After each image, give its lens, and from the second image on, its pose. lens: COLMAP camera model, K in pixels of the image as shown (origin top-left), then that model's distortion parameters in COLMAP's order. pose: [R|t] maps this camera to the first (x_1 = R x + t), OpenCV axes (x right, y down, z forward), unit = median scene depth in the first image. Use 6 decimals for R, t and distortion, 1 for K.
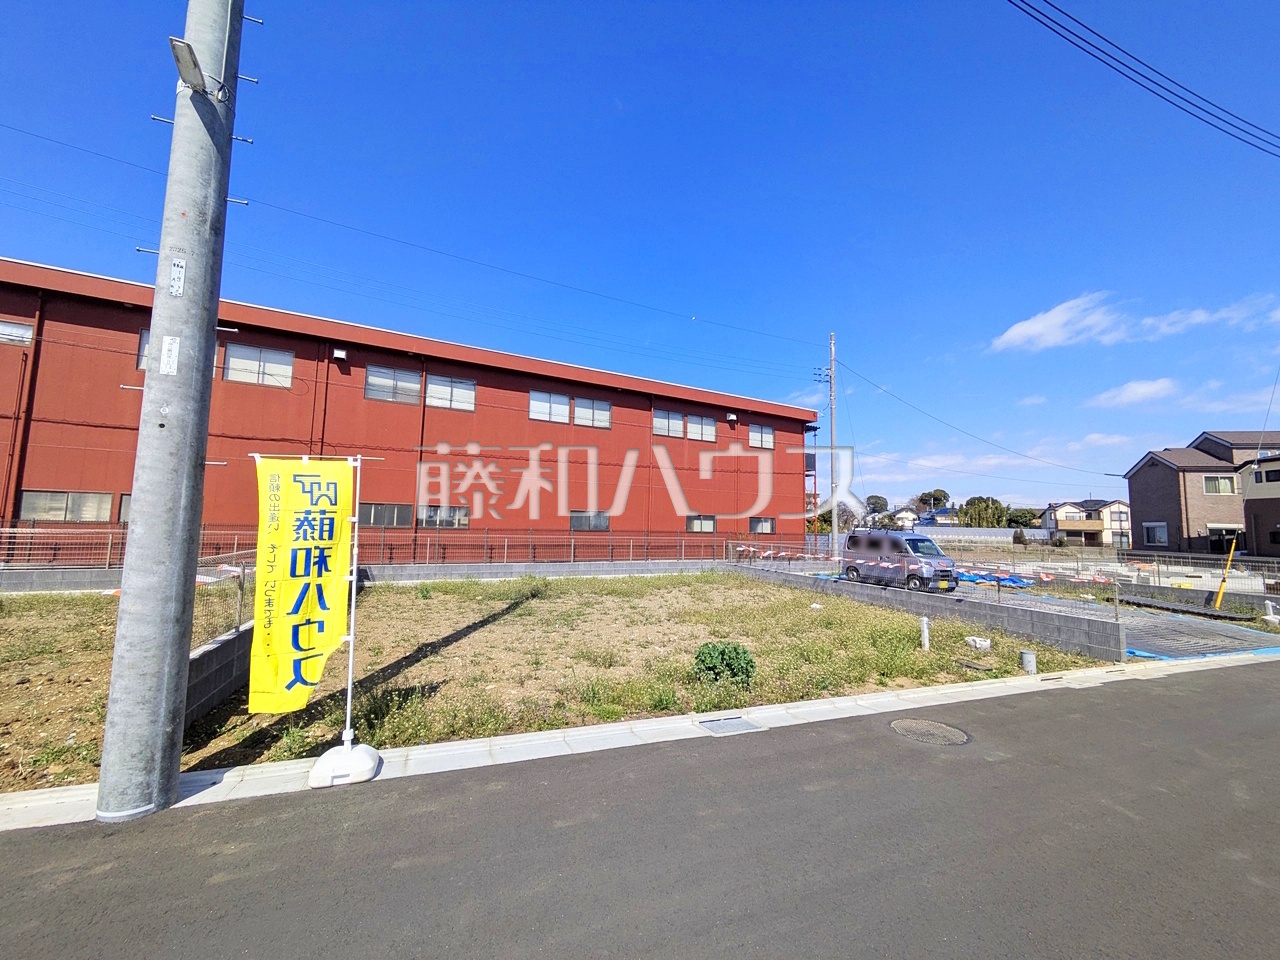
lens RADIAL K [[507.4, 0, 642.7], [0, 507.4, 486.3], [0, 0, 1]] dist [0.000179, 0.001052]
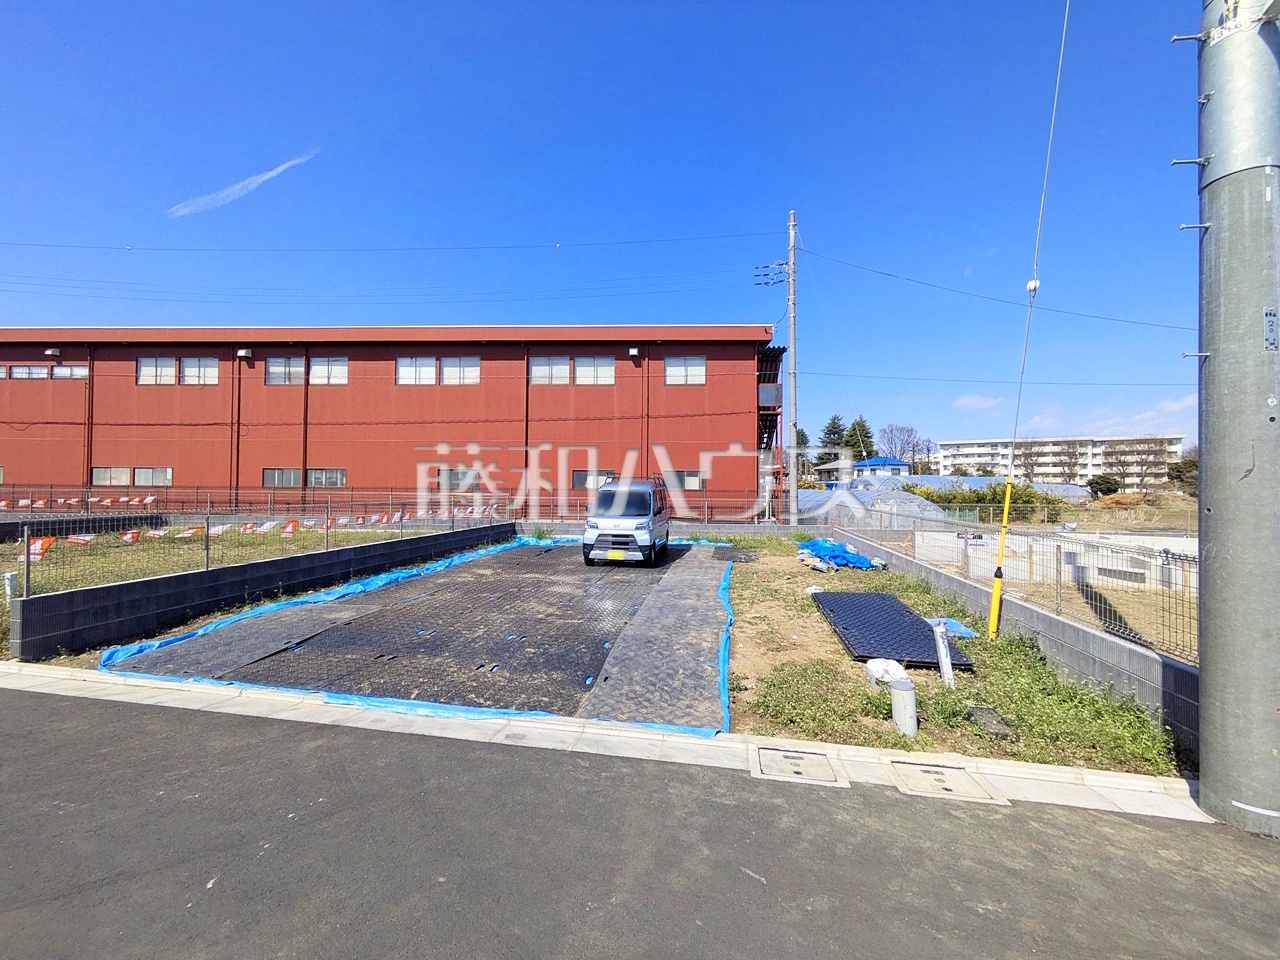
lens RADIAL K [[507.4, 0, 638.1], [0, 507.4, 483.0], [0, 0, 1]] dist [0.000179, 0.001052]
pose [[0.851425, -0.021500, -0.524036, 0.712968], [0.053136, 0.997555, 0.045404, 0.048416], [0.521778, -0.066503, 0.850485, 0.316526]]
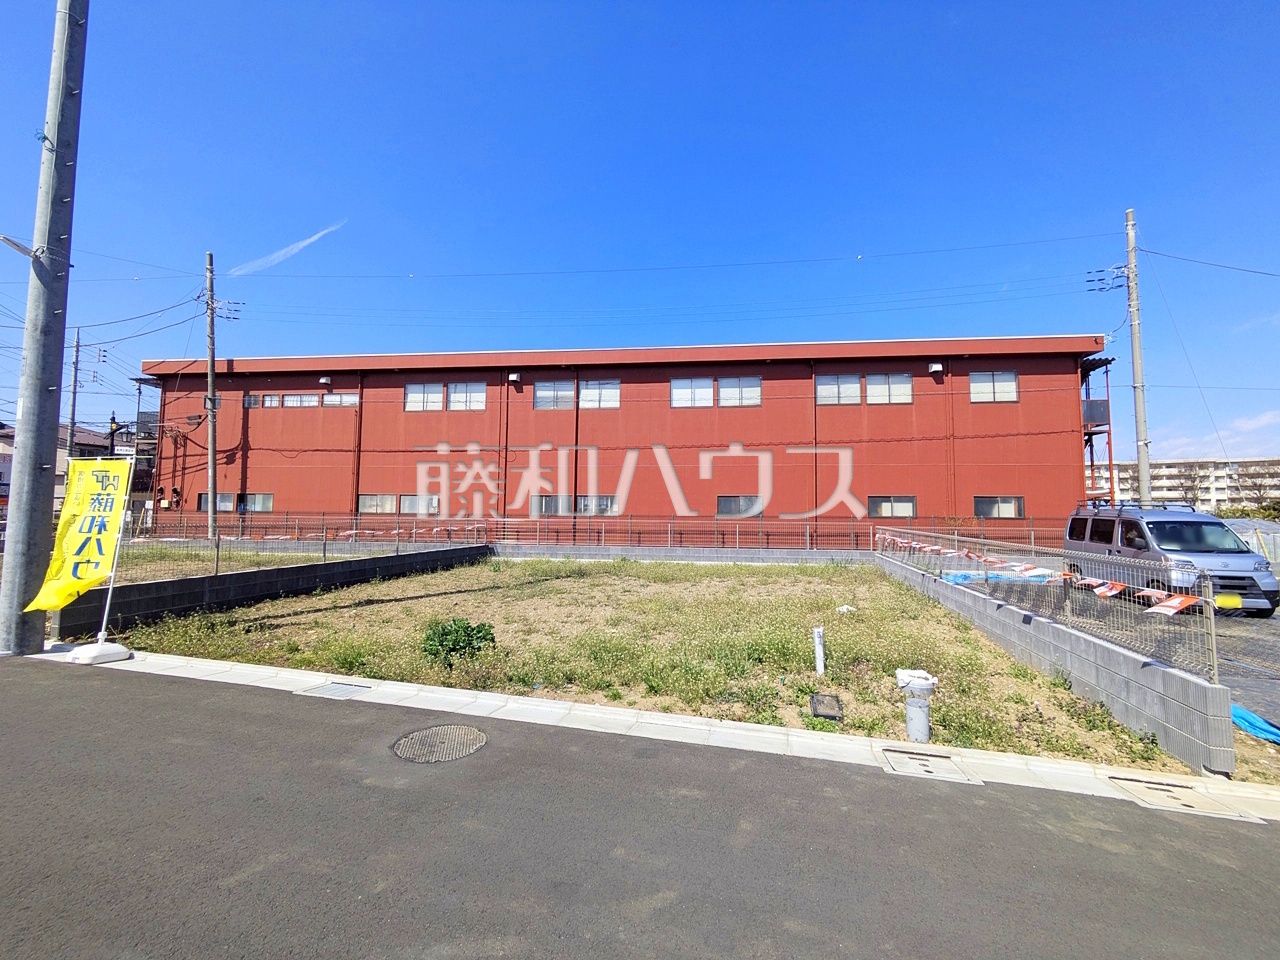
lens RADIAL K [[507.4, 0, 640.4], [0, 507.4, 483.8], [0, 0, 1]] dist [0.000179, 0.001052]
pose [[0.811222, -0.050006, -0.582596, 0.290699], [0.056739, 0.998367, -0.006688, 0.022237], [0.581979, -0.027630, 0.812734, 0.121168]]
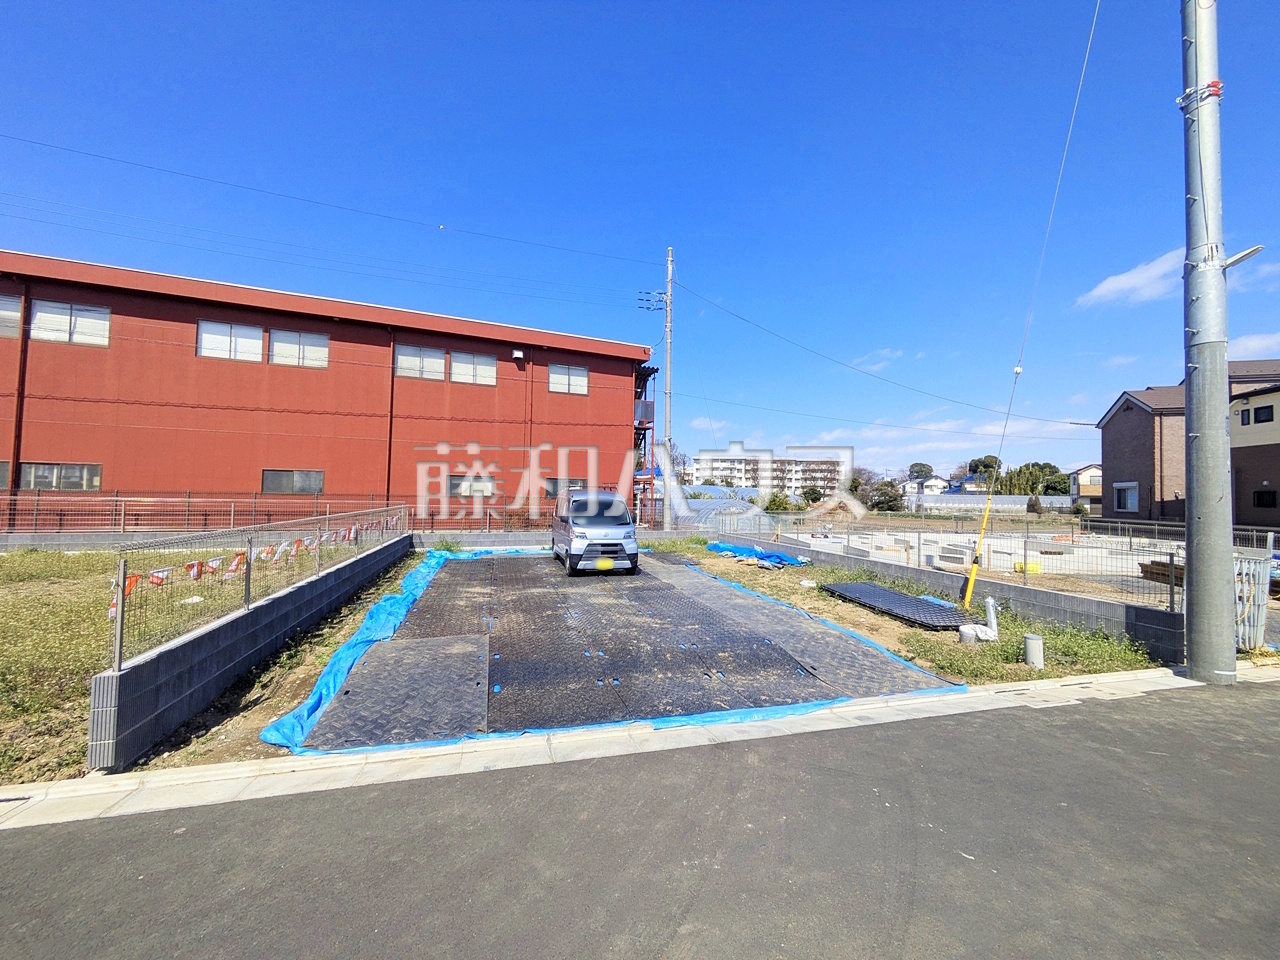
lens RADIAL K [[507.4, 0, 642.2], [0, 507.4, 484.4], [0, 0, 1]] dist [0.000179, 0.001052]
pose [[0.995705, -0.008460, -0.092192, 0.514442], [0.013273, 0.998573, 0.051720, 0.036075], [0.091623, -0.052721, 0.994397, 0.232239]]
